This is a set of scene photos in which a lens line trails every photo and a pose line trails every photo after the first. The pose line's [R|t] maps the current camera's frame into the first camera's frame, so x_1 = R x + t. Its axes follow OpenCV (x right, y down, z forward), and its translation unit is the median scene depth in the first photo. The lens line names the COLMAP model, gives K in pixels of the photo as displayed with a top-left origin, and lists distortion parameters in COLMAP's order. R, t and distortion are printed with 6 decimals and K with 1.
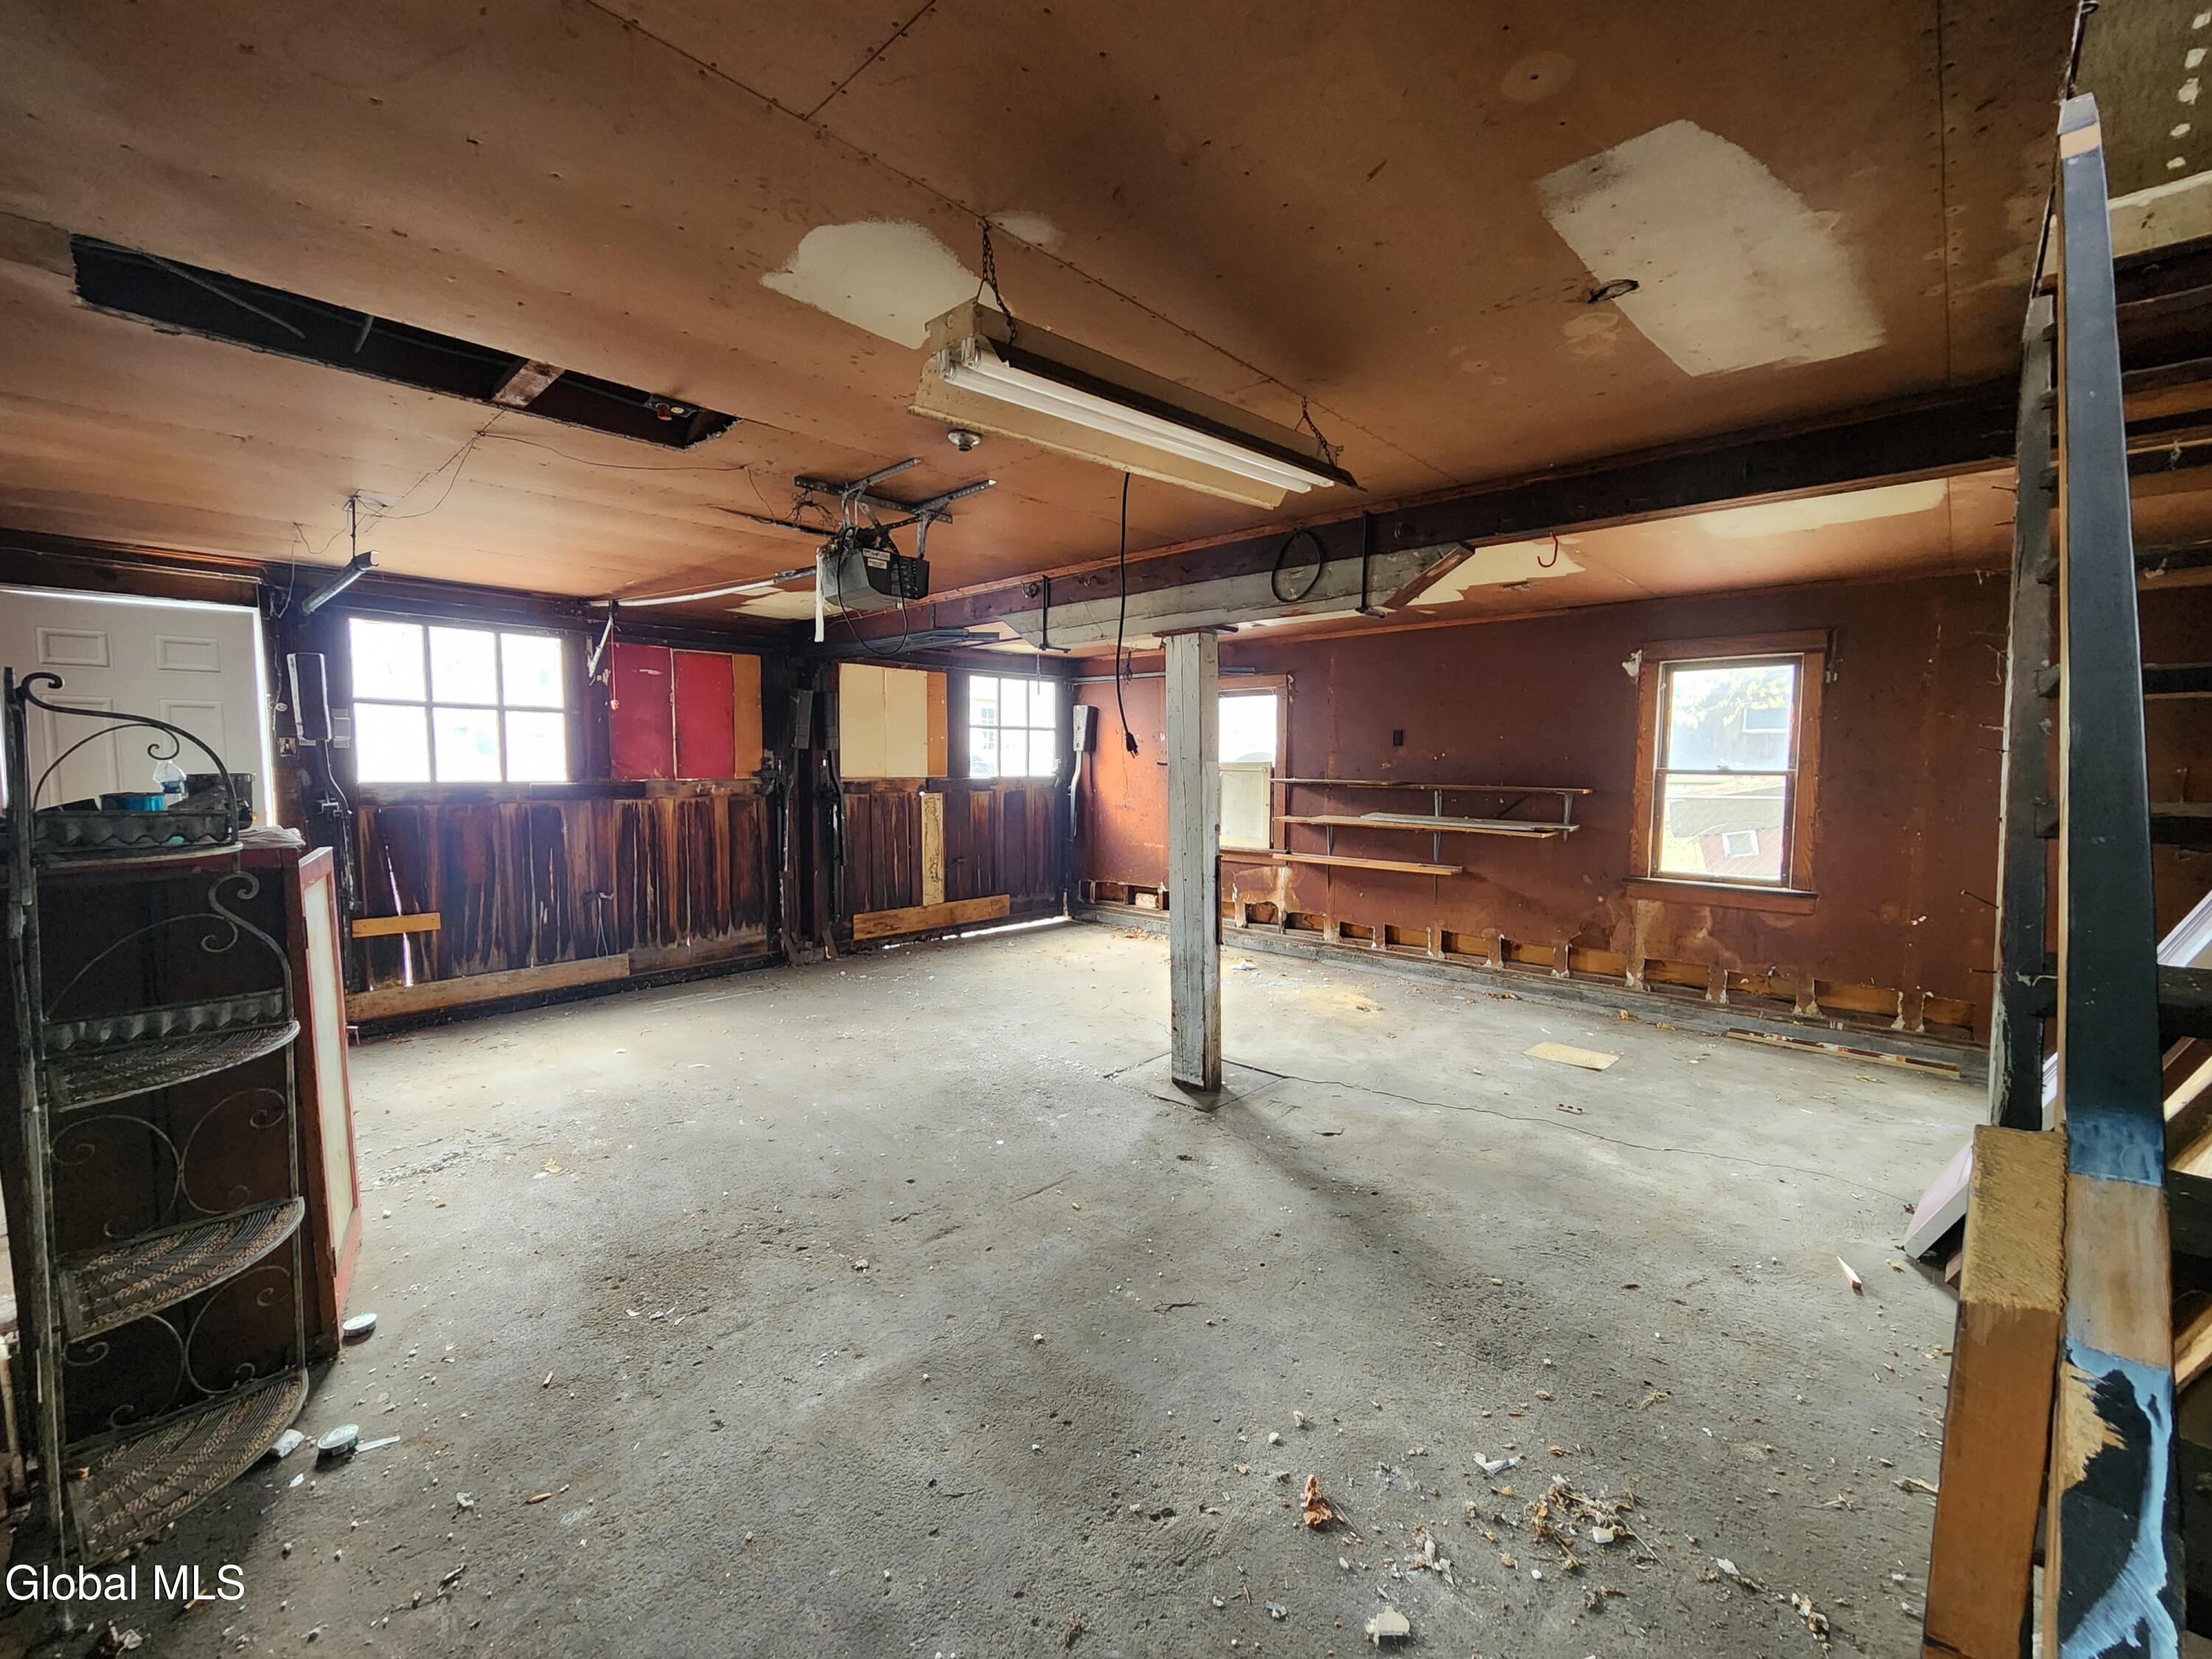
lens RADIAL K [[910.5, 0, 1098.0], [0, 910.5, 825.1], [0, 0, 1]] dist [-0.006720, 0.002433]
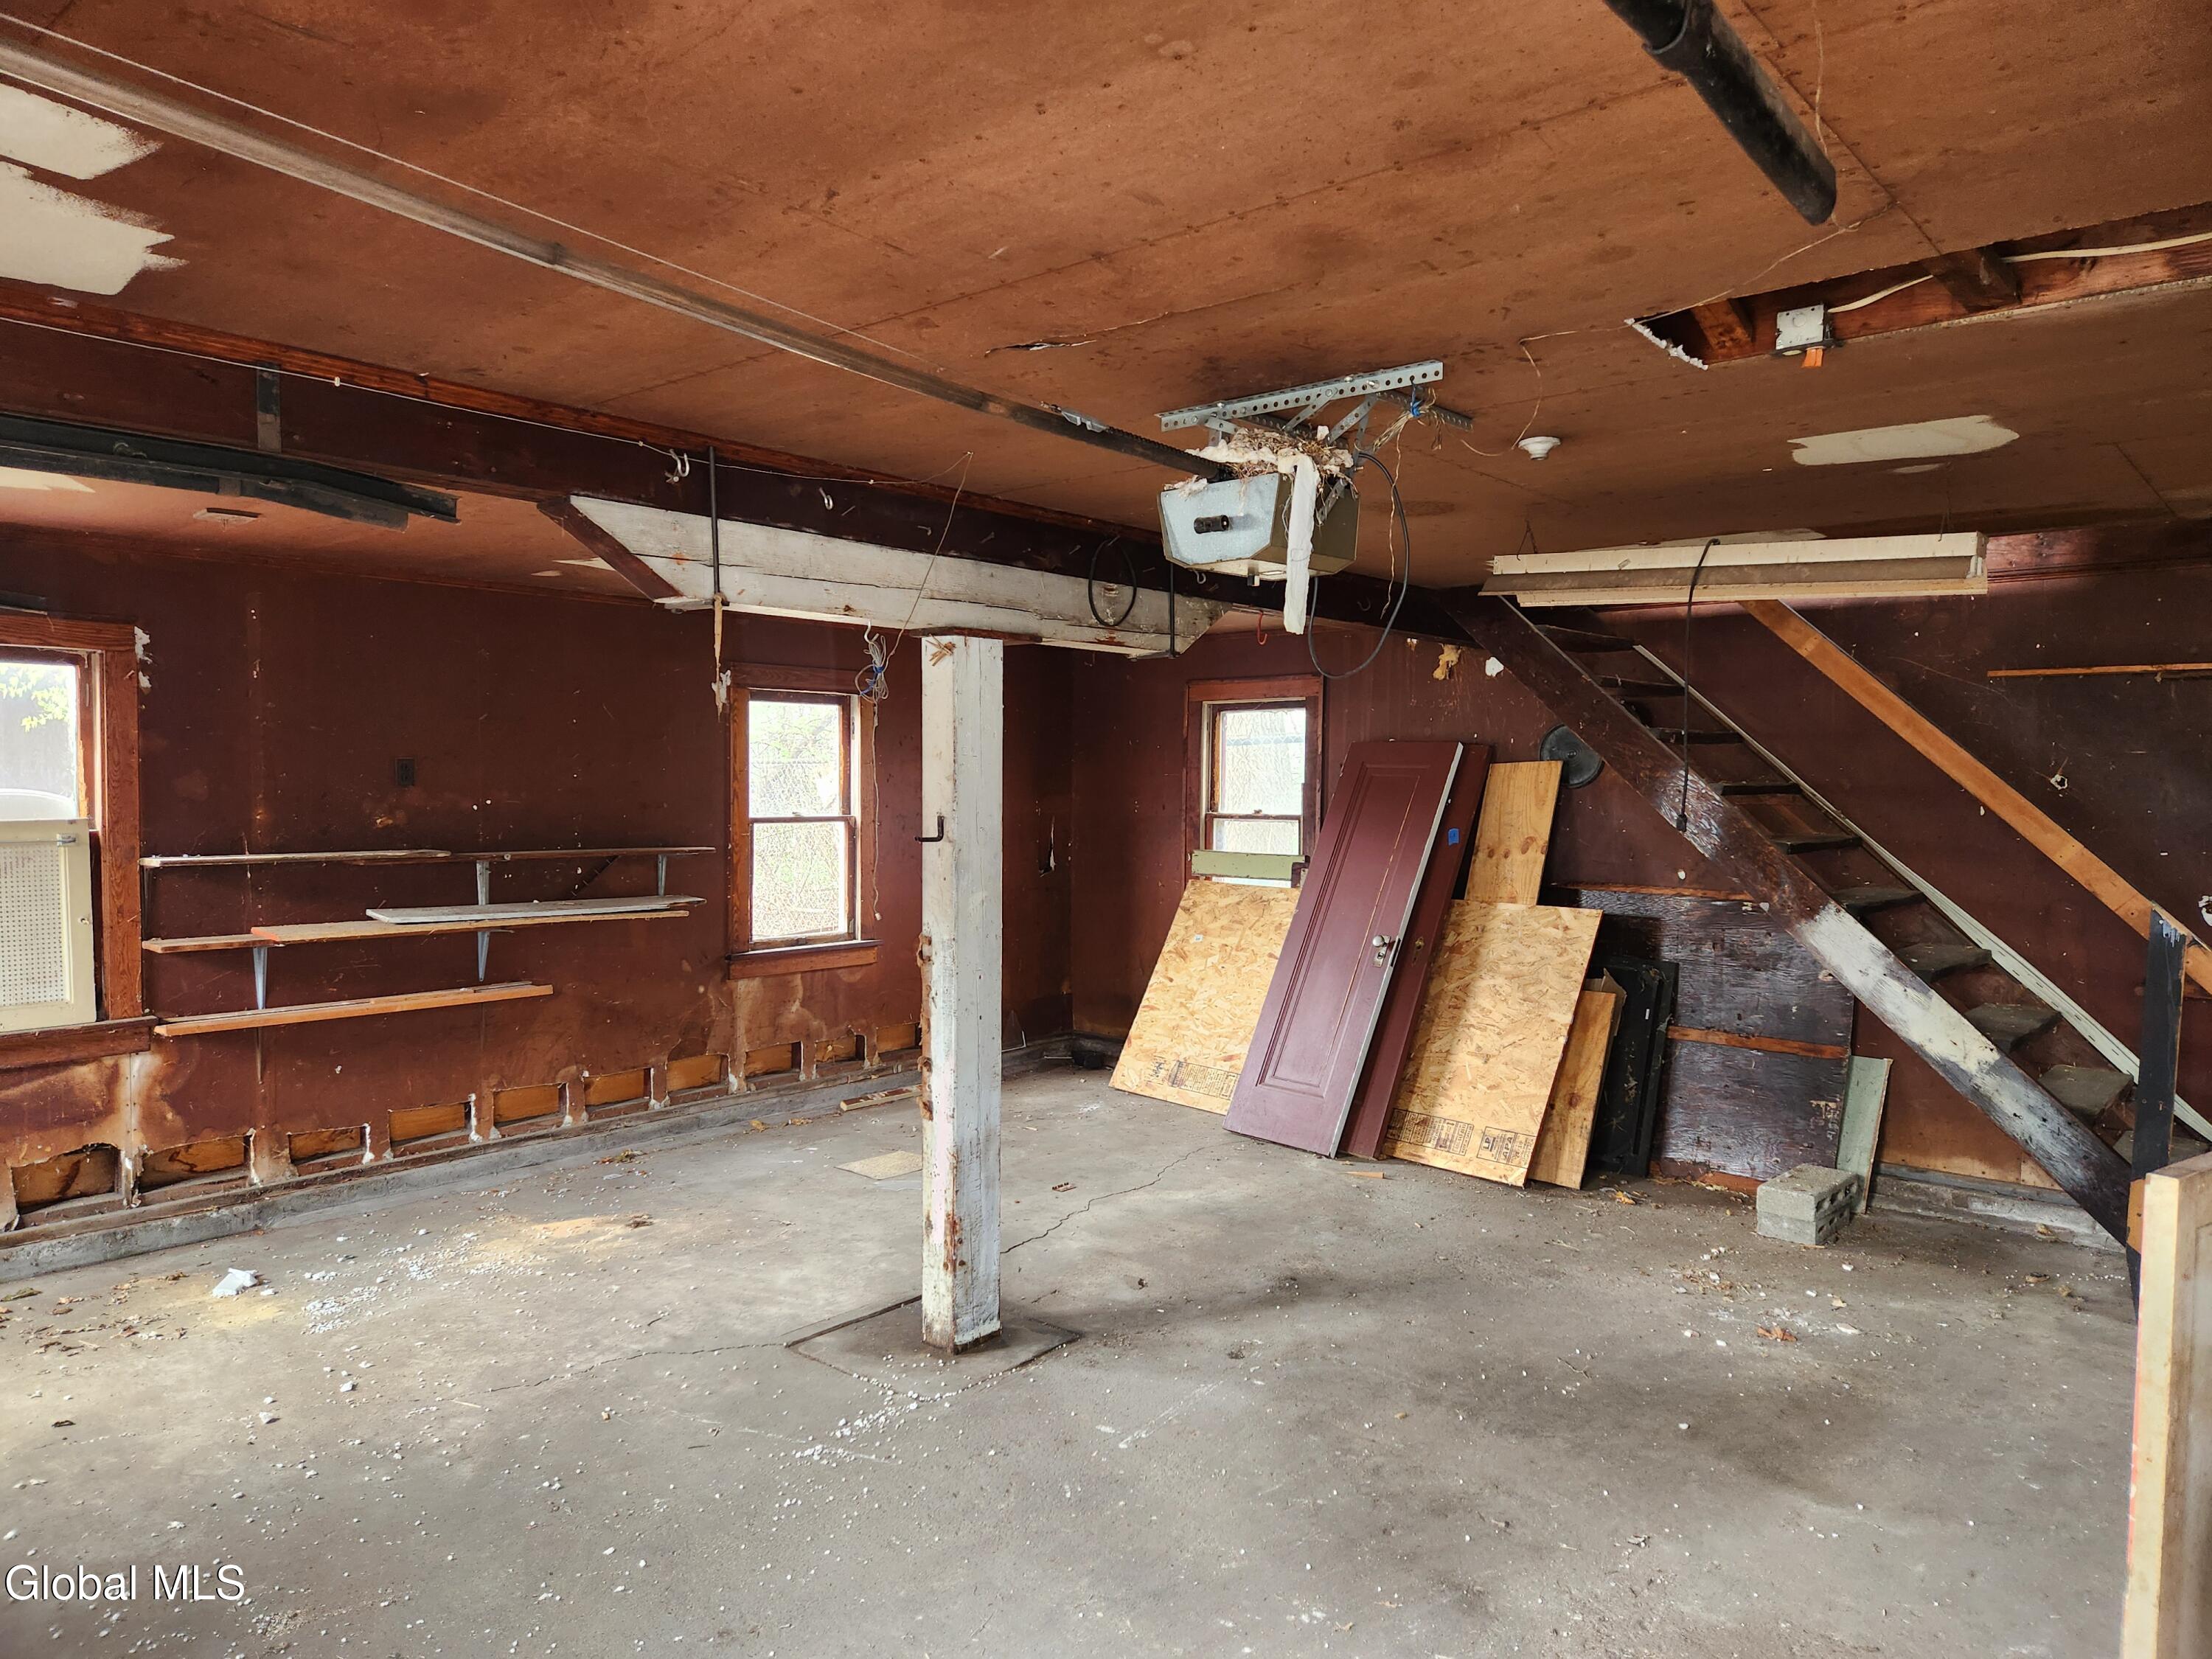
lens RADIAL K [[1481.5, 0, 1098.1], [0, 1481.5, 826.1], [0, 0, 1]] dist [0.061693, -0.038336]
pose [[-0.045604, -0.035073, 0.998344, -0.732490], [0.064582, 0.997189, 0.037982, -0.084126], [-0.996870, 0.066208, -0.043210, 0.738455]]
